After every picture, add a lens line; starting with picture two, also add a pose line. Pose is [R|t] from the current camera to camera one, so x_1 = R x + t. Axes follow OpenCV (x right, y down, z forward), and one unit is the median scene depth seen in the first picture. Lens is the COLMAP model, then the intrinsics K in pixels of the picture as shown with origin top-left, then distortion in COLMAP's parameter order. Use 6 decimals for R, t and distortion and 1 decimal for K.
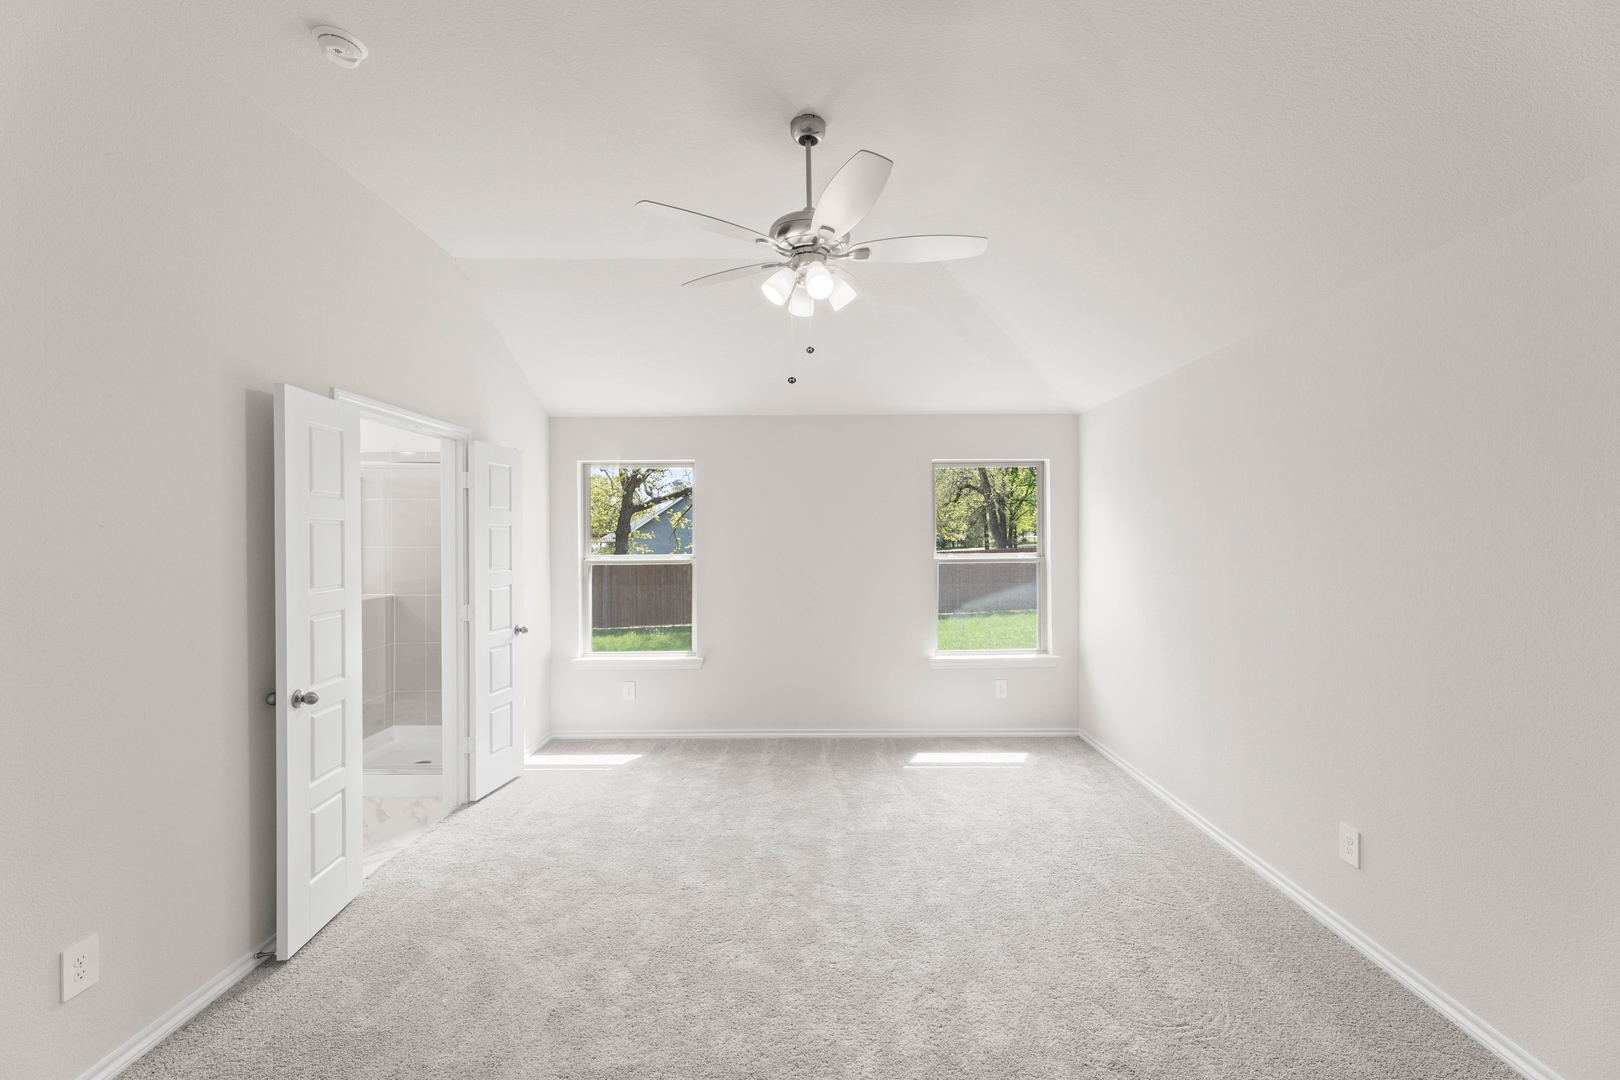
lens RADIAL K [[648.9, 0, 815.9], [0, 648.9, 536.0], [0, 0, 1]] dist [0.000742, -0.000217]
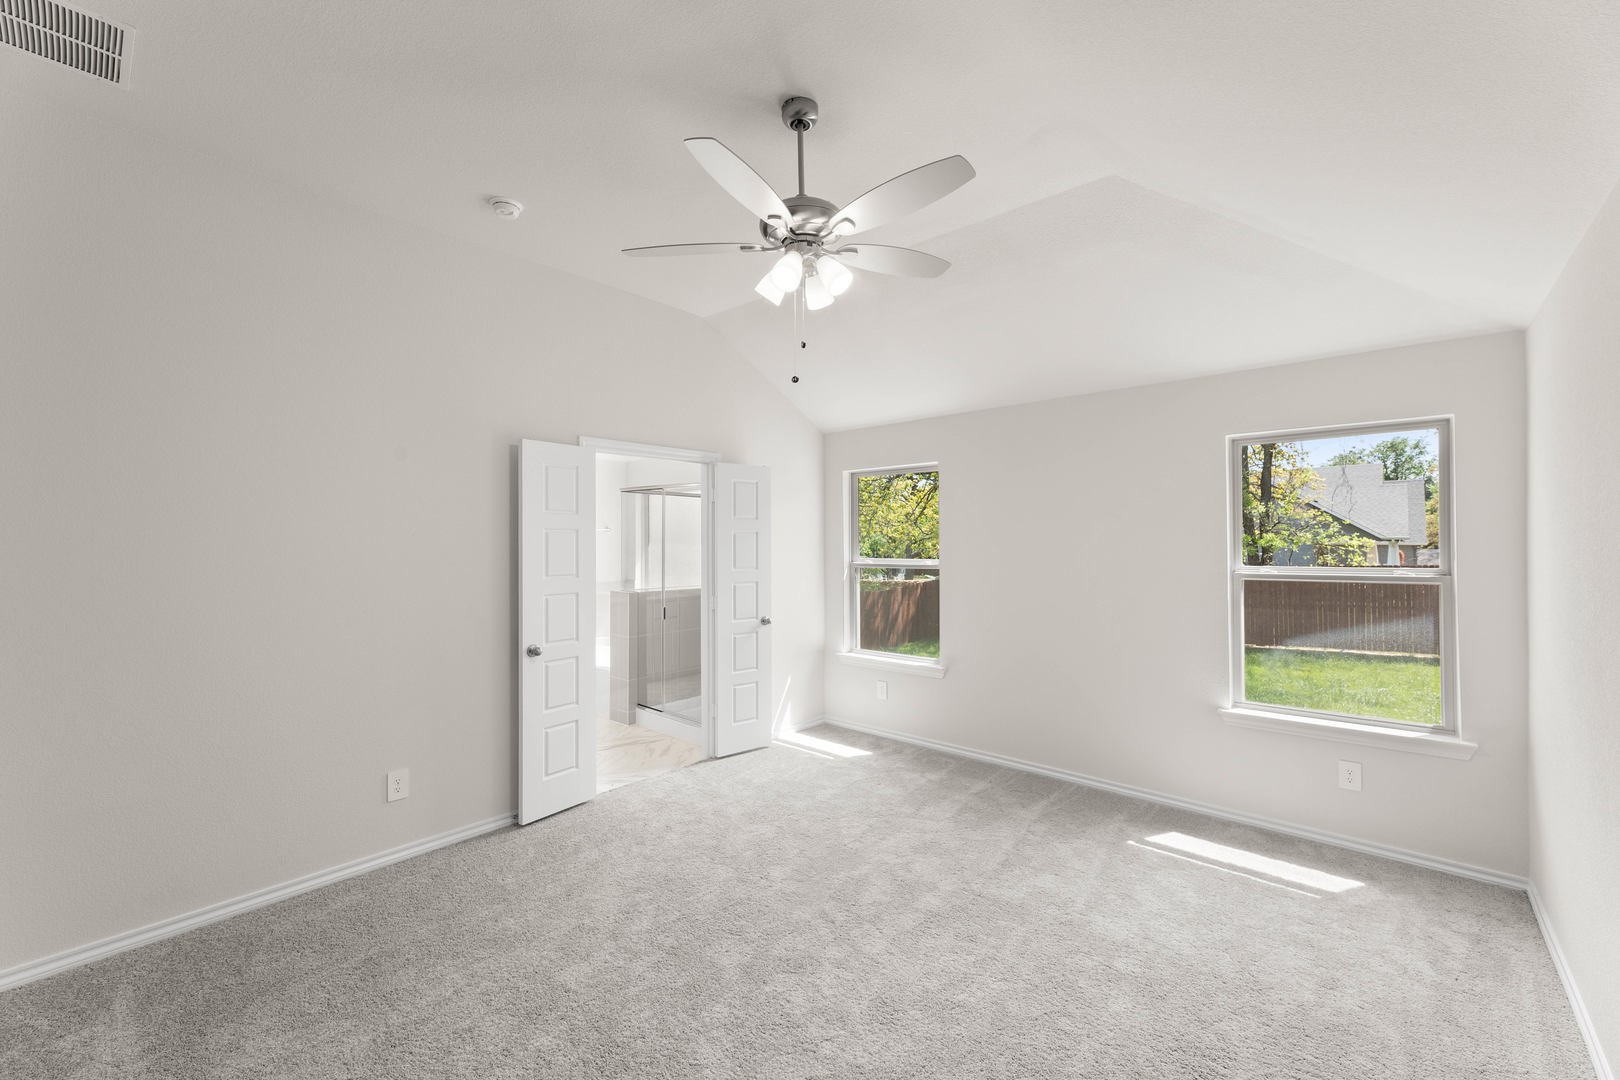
lens RADIAL K [[648.9, 0, 809.6], [0, 648.9, 536.3], [0, 0, 1]] dist [0.000742, -0.000217]
pose [[0.747255, -0.003229, -0.664529, 0.389729], [0.000052, 0.999988, -0.004800, -0.001673], [0.664537, 0.003553, 0.747247, 0.188291]]
